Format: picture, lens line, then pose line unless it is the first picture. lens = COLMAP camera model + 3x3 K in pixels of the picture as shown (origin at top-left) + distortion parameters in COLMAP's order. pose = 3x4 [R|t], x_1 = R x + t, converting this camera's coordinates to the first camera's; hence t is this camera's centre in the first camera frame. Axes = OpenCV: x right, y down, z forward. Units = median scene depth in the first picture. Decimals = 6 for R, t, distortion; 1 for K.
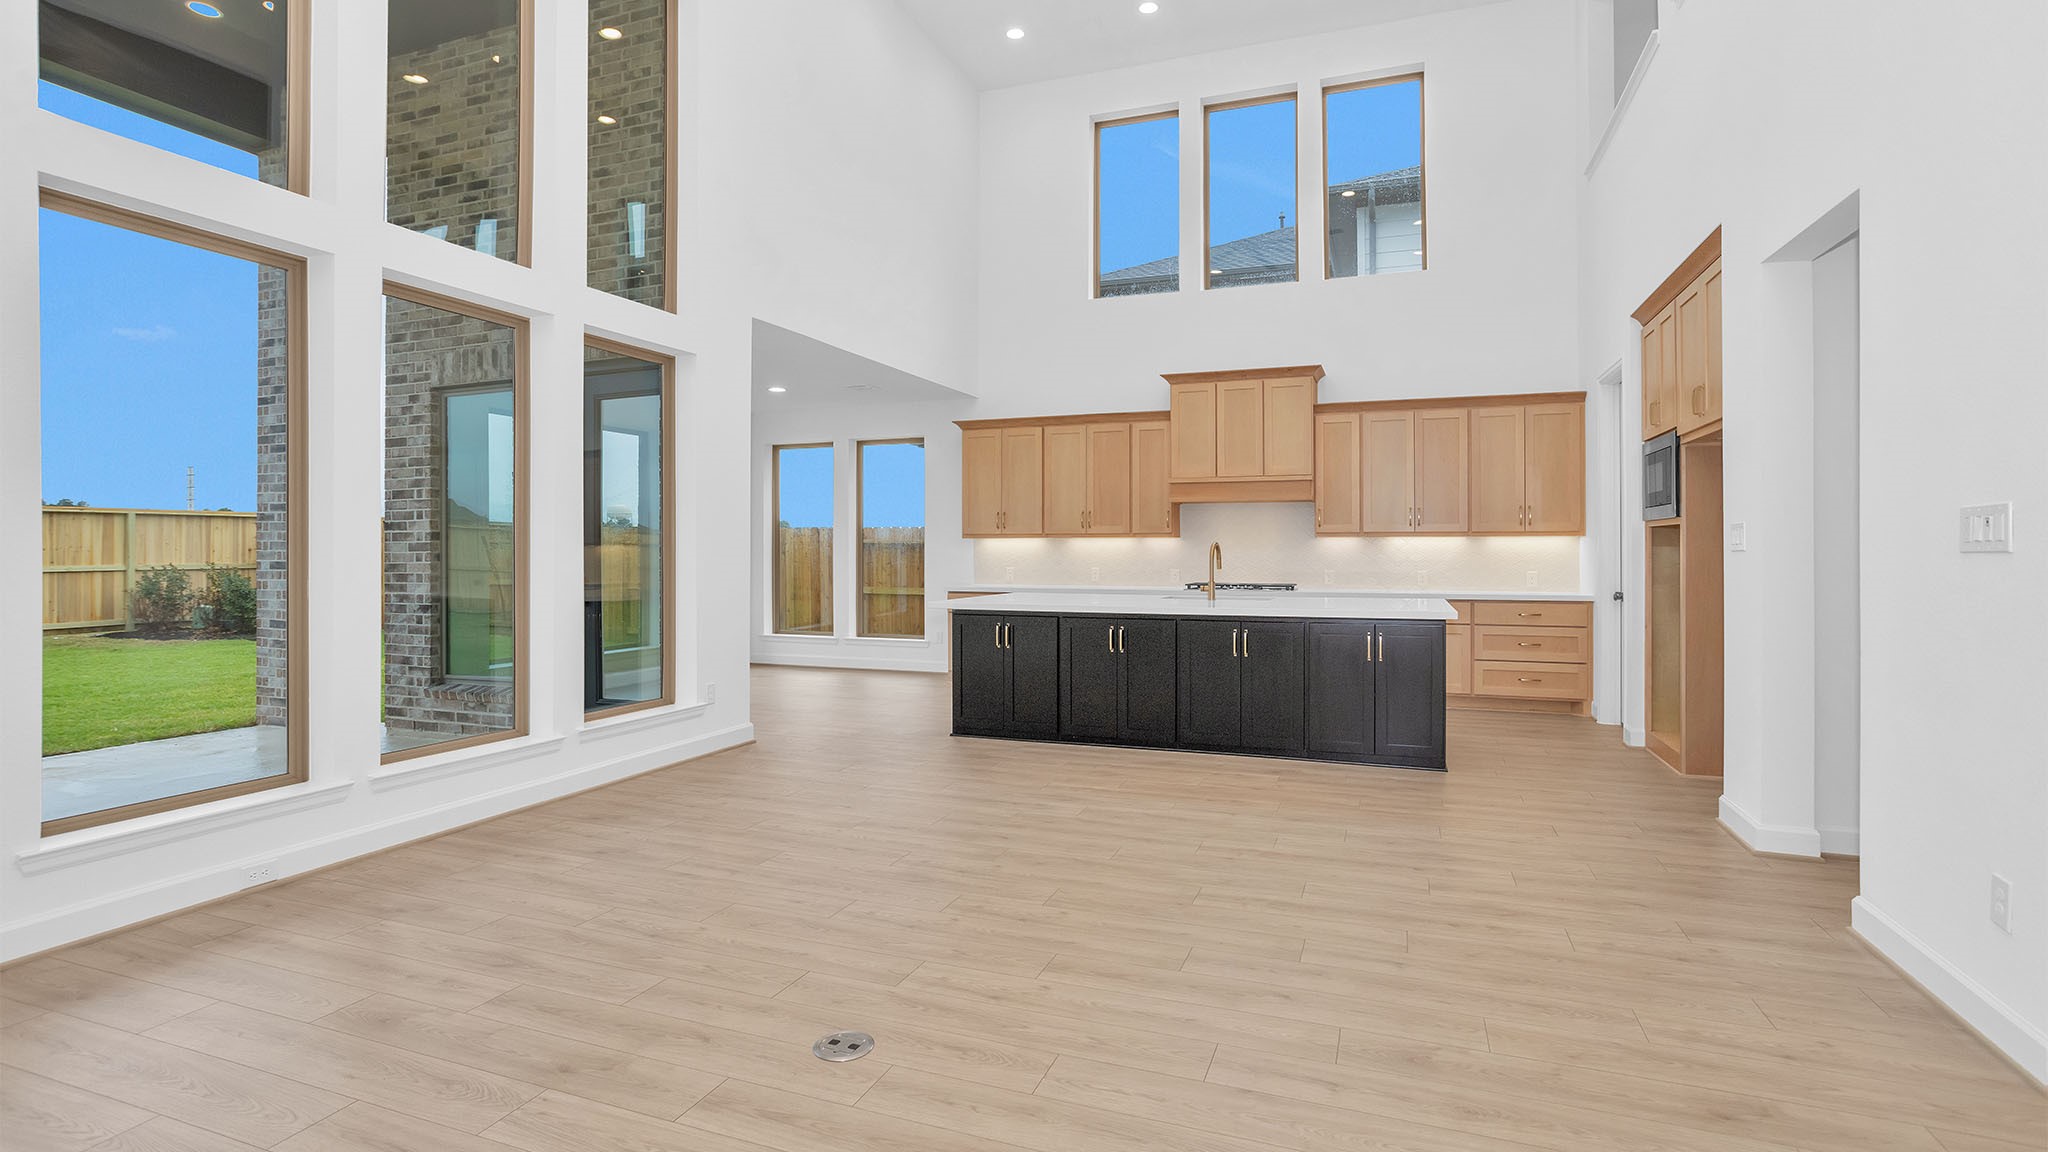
lens RADIAL K [[1012.0, 0, 995.1], [0, 1012.0, 539.4], [0, 0, 1]] dist [-0.003902, 0.000695]
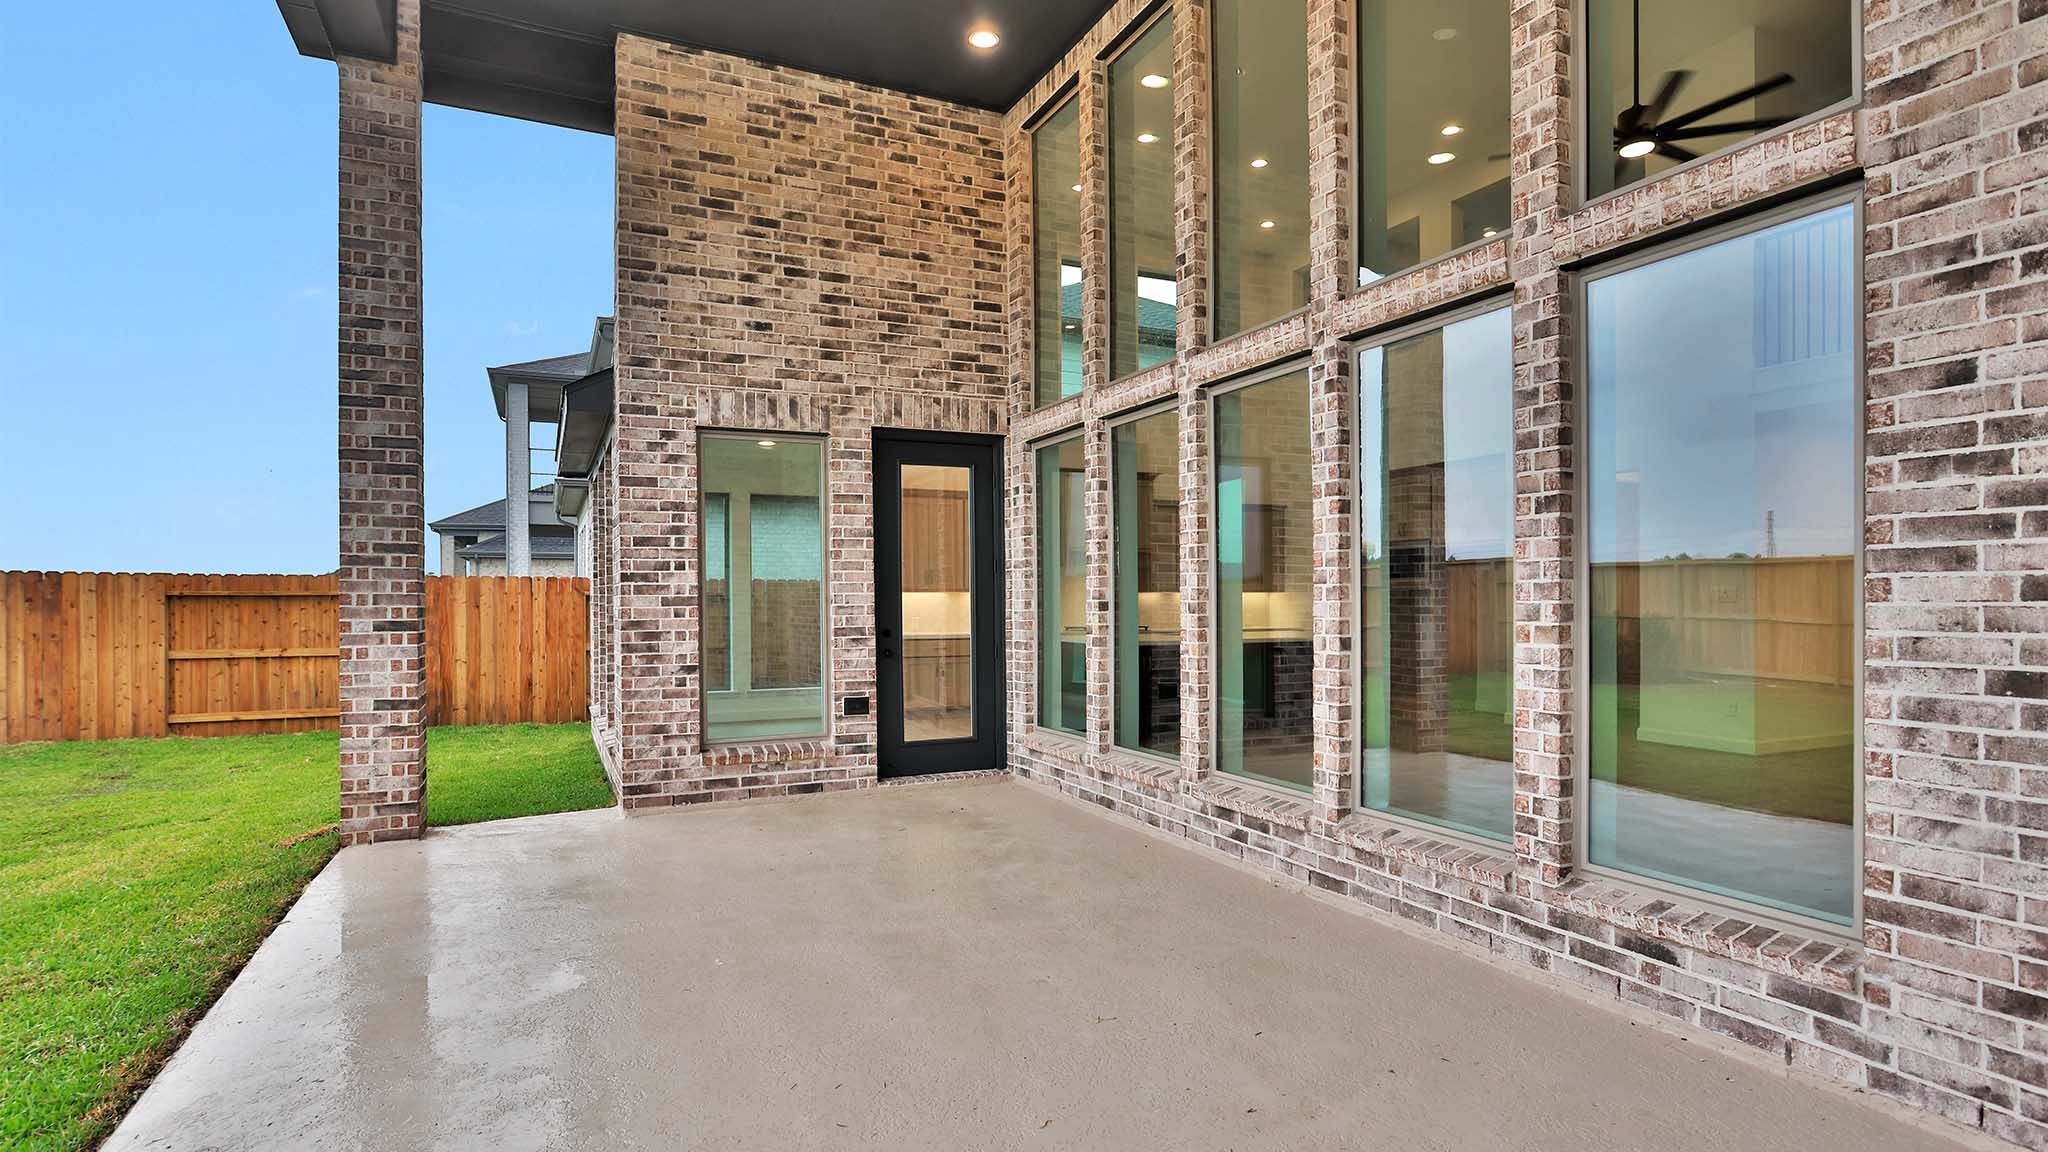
lens RADIAL K [[1012.0, 0, 1031.6], [0, 1012.0, 606.4], [0, 0, 1]] dist [-0.003902, 0.000695]
pose [[0.678943, -0.002326, 0.734187, -1.021970], [-0.004606, 0.999962, 0.007428, 0.003872], [-0.734176, -0.008424, 0.678907, 0.160071]]
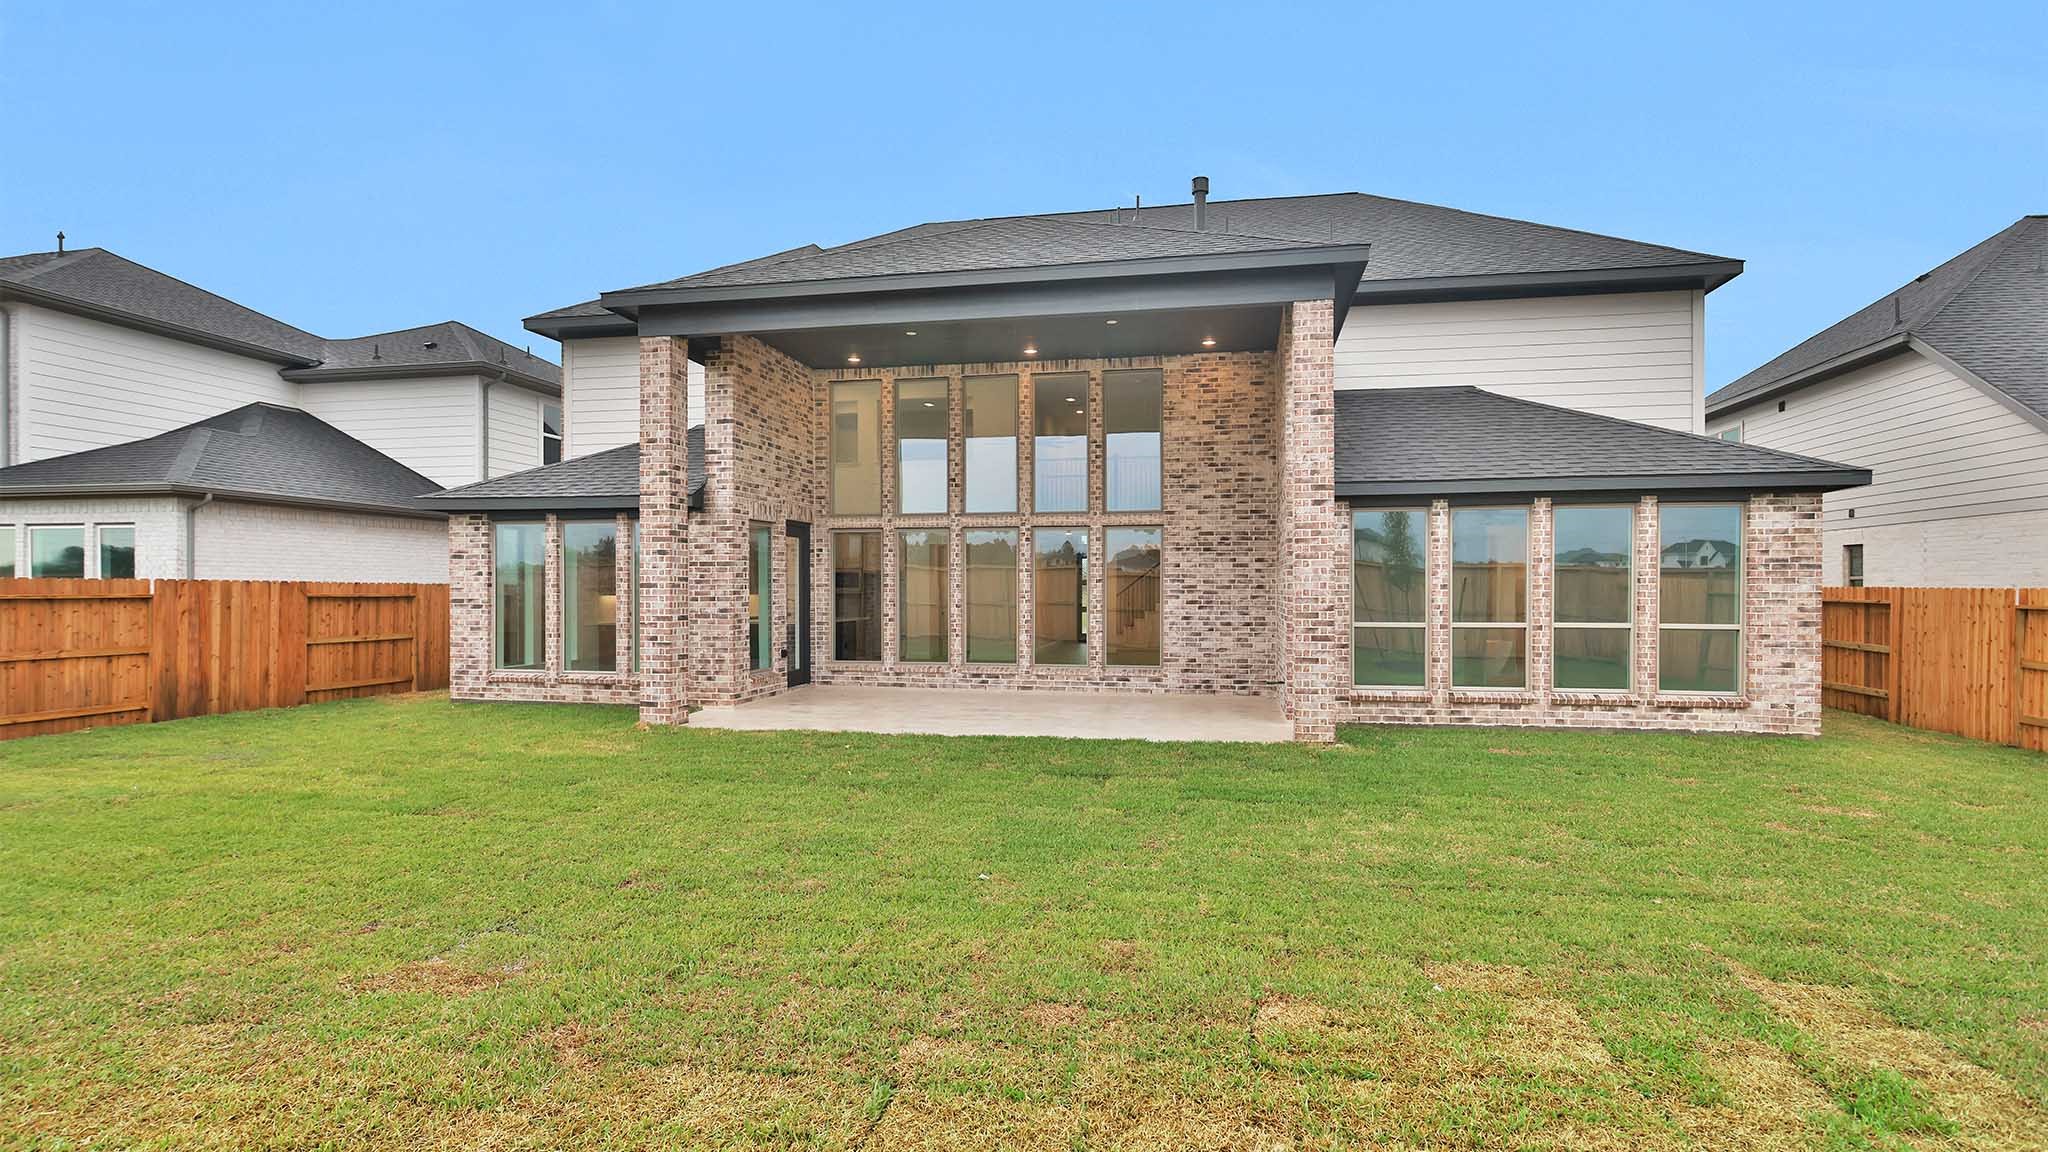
lens RADIAL K [[1012.0, 0, 1018.3], [0, 1012.0, 595.9], [0, 0, 1]] dist [-0.003902, 0.000695]
pose [[-0.192065, -0.003359, 0.981377, -2.491134], [-0.008242, 0.999964, 0.001809, -0.015320], [-0.981348, -0.007741, -0.192085, 0.869474]]
